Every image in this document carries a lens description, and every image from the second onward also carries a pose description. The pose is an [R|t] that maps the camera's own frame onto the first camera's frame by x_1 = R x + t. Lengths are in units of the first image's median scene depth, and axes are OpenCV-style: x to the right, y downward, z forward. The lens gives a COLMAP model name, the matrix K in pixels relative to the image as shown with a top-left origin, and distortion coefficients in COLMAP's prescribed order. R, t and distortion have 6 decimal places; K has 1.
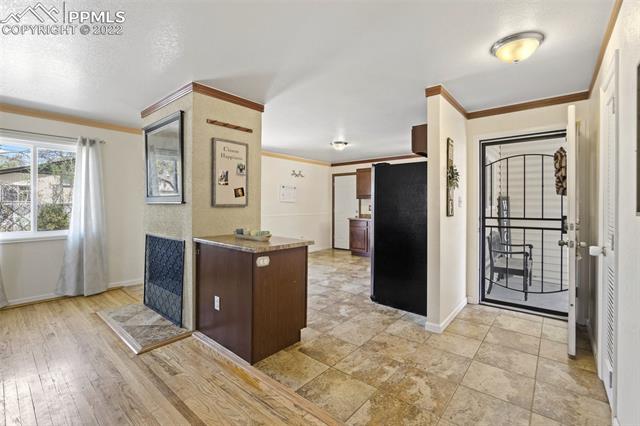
lens RADIAL K [[283.9, 0, 319.0], [0, 283.9, 208.4], [0, 0, 1]] dist [0.000637, 0.000369]
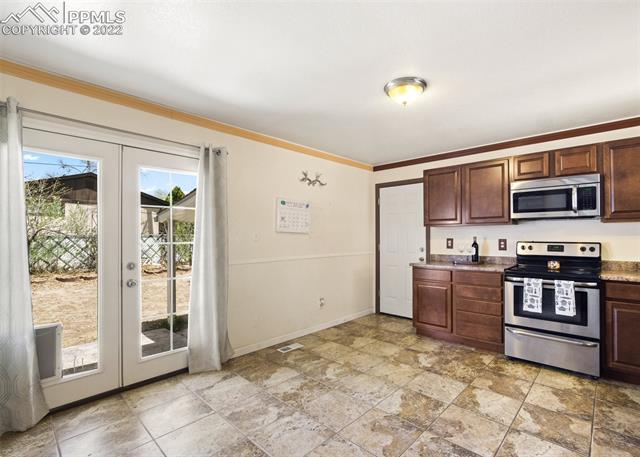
lens RADIAL K [[299.6, 0, 342.5], [0, 299.6, 235.3], [0, 0, 1]] dist [-0.011105, -0.000054]
pose [[0.999747, -0.003749, -0.022173, -0.016414], [0.003392, 0.999864, -0.016115, -0.016501], [0.022231, 0.016036, 0.999624, 0.850661]]
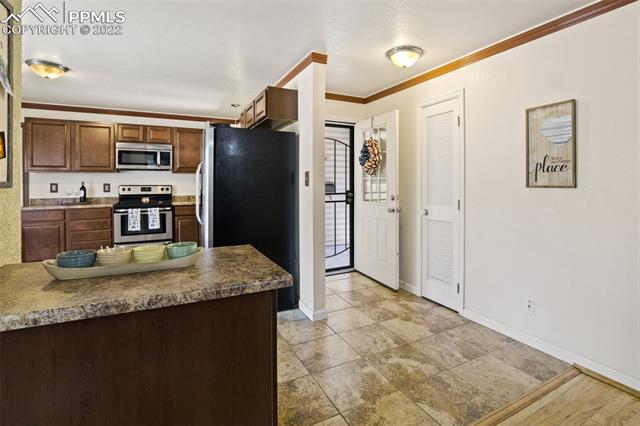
lens RADIAL K [[318.0, 0, 343.3], [0, 318.0, 181.2], [0, 0, 1]] dist [-0.021523, -0.000223]
pose [[0.355573, -0.000100, 0.934649, -0.406279], [0.013723, 0.999893, -0.005114, -0.006817], [-0.934548, 0.014645, 0.355536, 0.424436]]
